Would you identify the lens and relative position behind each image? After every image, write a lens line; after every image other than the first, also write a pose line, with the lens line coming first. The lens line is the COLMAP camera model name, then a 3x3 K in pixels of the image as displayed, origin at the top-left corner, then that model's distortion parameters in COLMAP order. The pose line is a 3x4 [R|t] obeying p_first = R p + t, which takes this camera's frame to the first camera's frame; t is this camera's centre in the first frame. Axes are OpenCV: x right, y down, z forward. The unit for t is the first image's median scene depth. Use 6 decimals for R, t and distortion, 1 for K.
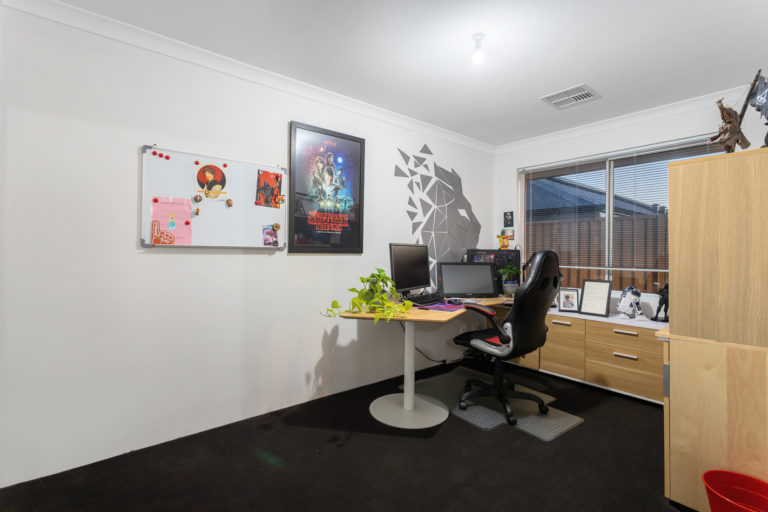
lens RADIAL K [[360.6, 0, 380.3], [0, 360.6, 247.8], [0, 0, 1]] dist [0.010241, 0.000201]
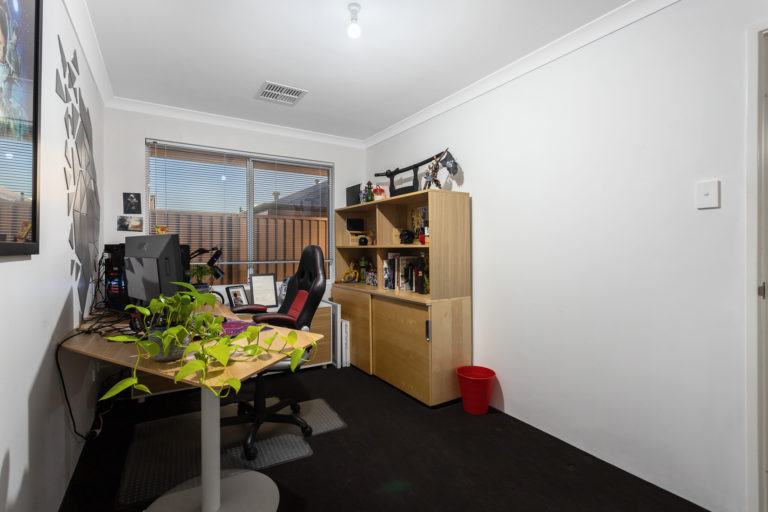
lens RADIAL K [[360.6, 0, 380.3], [0, 360.6, 247.8], [0, 0, 1]] dist [0.010241, 0.000201]
pose [[0.139195, -0.009737, 0.990217, -0.412283], [-0.007582, 0.999912, 0.010898, -0.000280], [-0.990236, -0.009025, 0.139109, 0.544196]]
